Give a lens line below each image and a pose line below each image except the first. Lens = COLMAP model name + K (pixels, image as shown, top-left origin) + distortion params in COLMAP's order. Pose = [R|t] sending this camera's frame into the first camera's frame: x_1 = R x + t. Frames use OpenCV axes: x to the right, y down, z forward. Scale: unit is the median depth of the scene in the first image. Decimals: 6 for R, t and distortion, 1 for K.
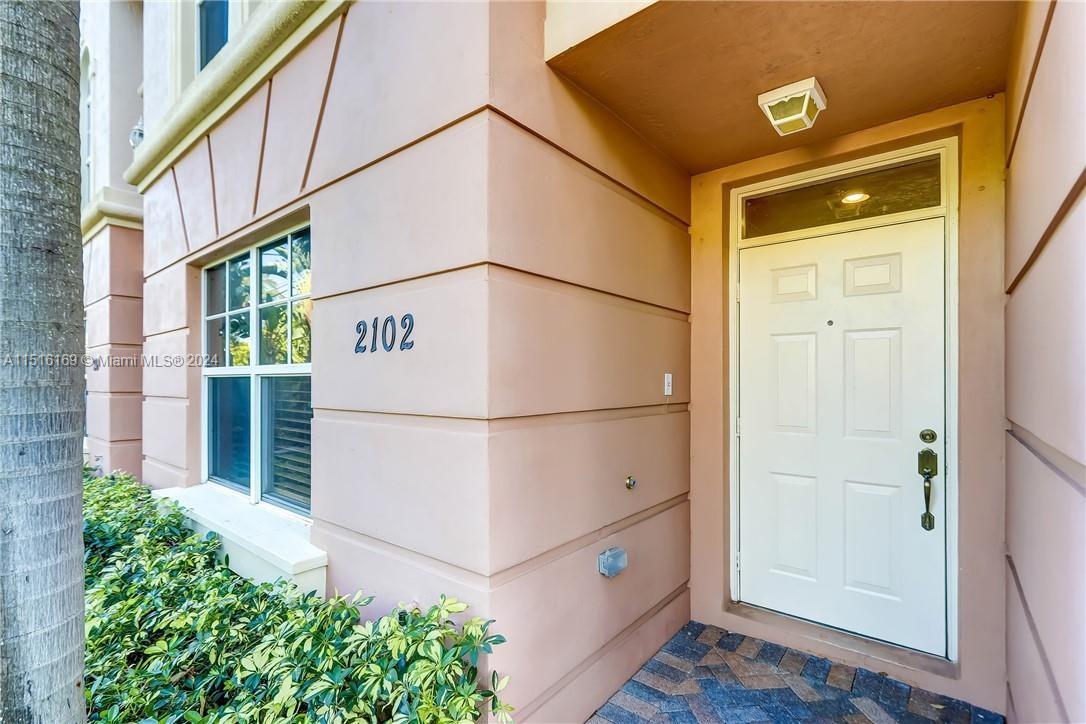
lens RADIAL K [[493.7, 0, 553.1], [0, 493.7, 380.9], [0, 0, 1]] dist [0.003034, 0.000421]
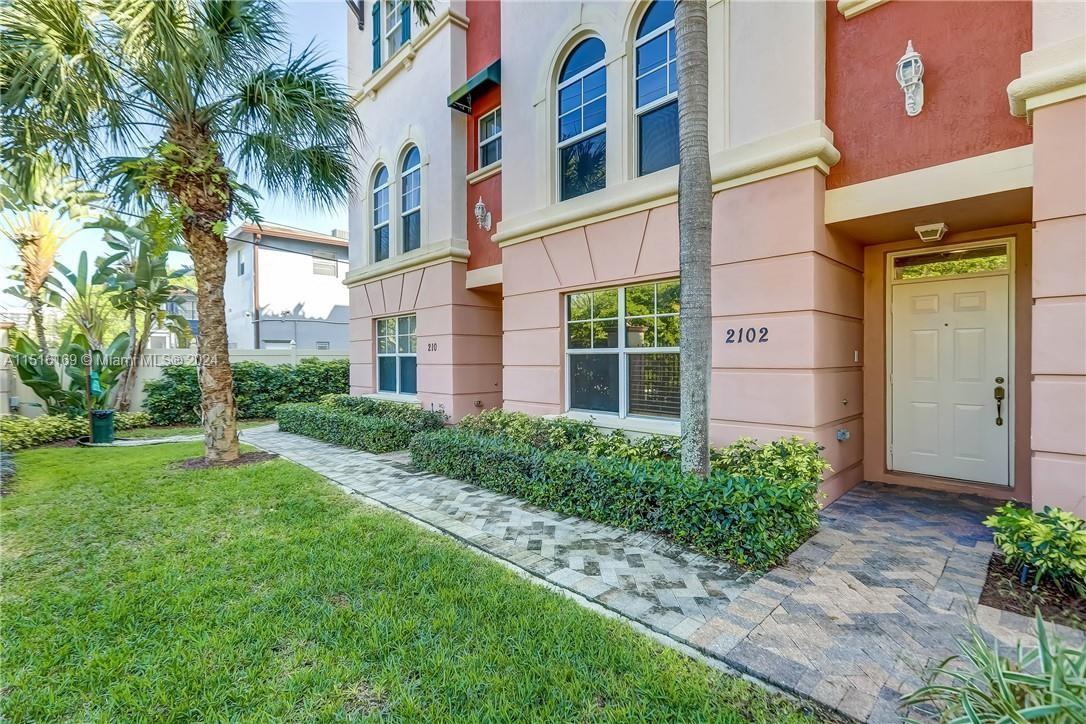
lens RADIAL K [[493.7, 0, 542.8], [0, 493.7, 361.4], [0, 0, 1]] dist [0.003034, 0.000421]
pose [[0.992126, -0.001503, -0.125234, -0.825771], [0.002368, 0.999974, 0.006753, 0.011267], [0.125220, -0.006996, 0.992104, -1.215089]]
